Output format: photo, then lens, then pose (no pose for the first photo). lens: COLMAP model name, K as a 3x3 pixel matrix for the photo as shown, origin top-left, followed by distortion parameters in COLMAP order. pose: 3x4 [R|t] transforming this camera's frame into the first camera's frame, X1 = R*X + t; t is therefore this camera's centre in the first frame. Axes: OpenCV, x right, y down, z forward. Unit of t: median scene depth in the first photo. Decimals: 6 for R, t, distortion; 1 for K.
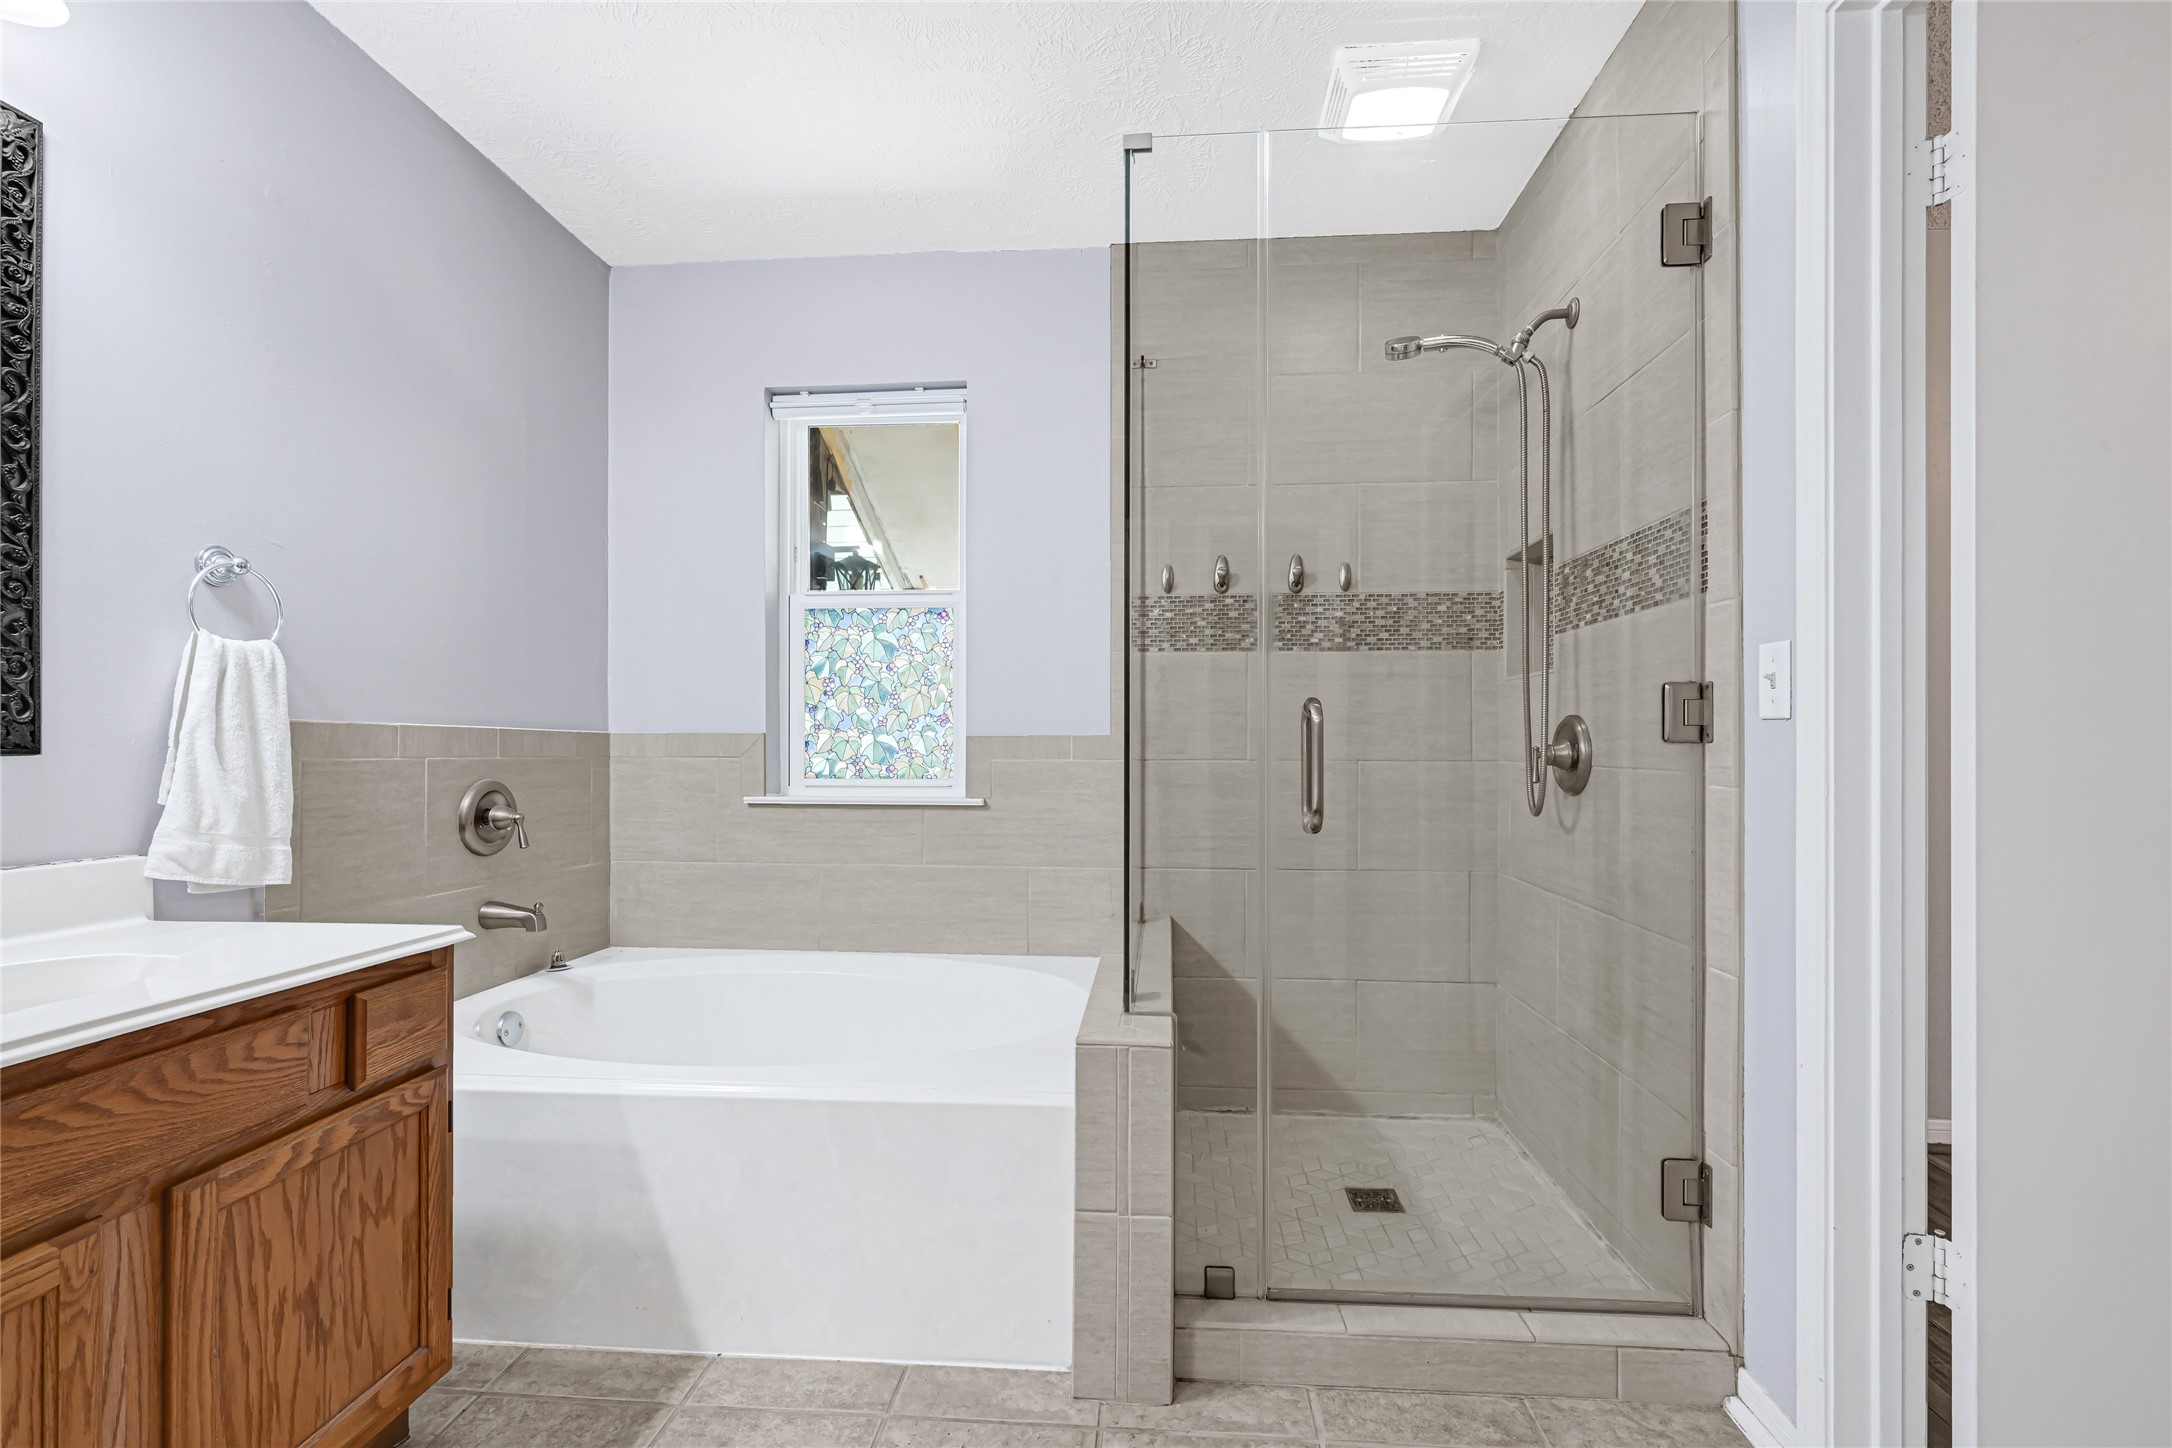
lens RADIAL K [[929.7, 0, 1083.9], [0, 929.7, 735.9], [0, 0, 1]] dist [0.002460, -0.000201]
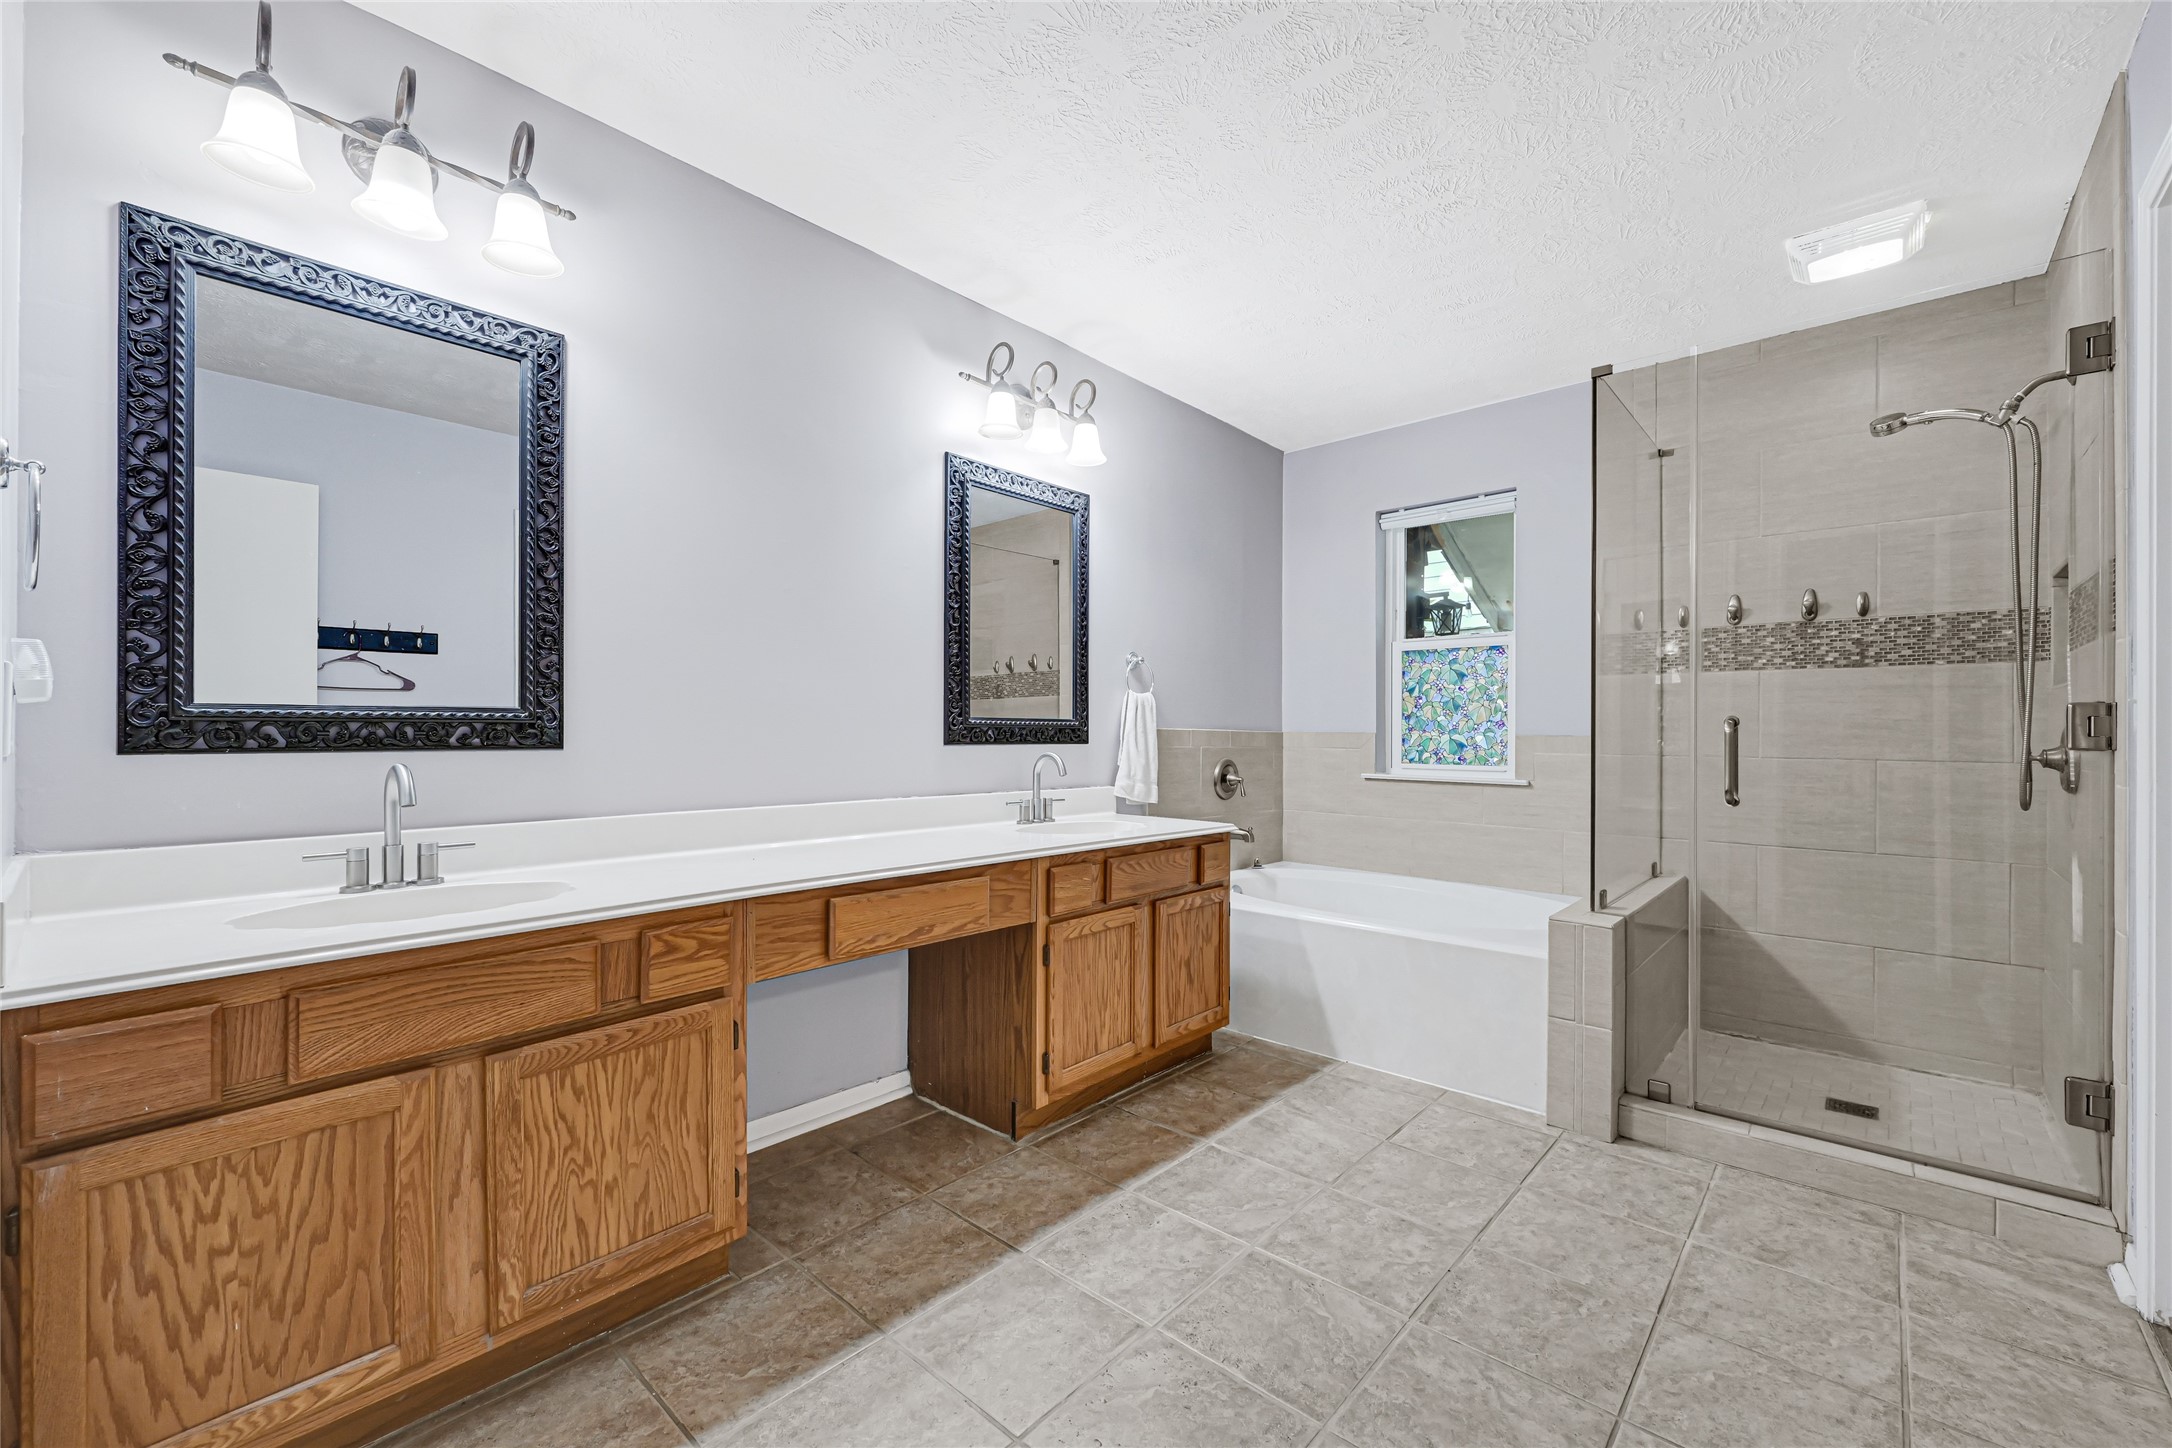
lens RADIAL K [[882.8, 0, 1083.4], [0, 882.8, 730.0], [0, 0, 1]] dist [-0.002096, 0.001017]
pose [[0.788440, 0.003418, -0.615102, 0.256148], [-0.000756, 0.999989, 0.004589, -0.021044], [0.615111, -0.003153, 0.788434, -0.662054]]
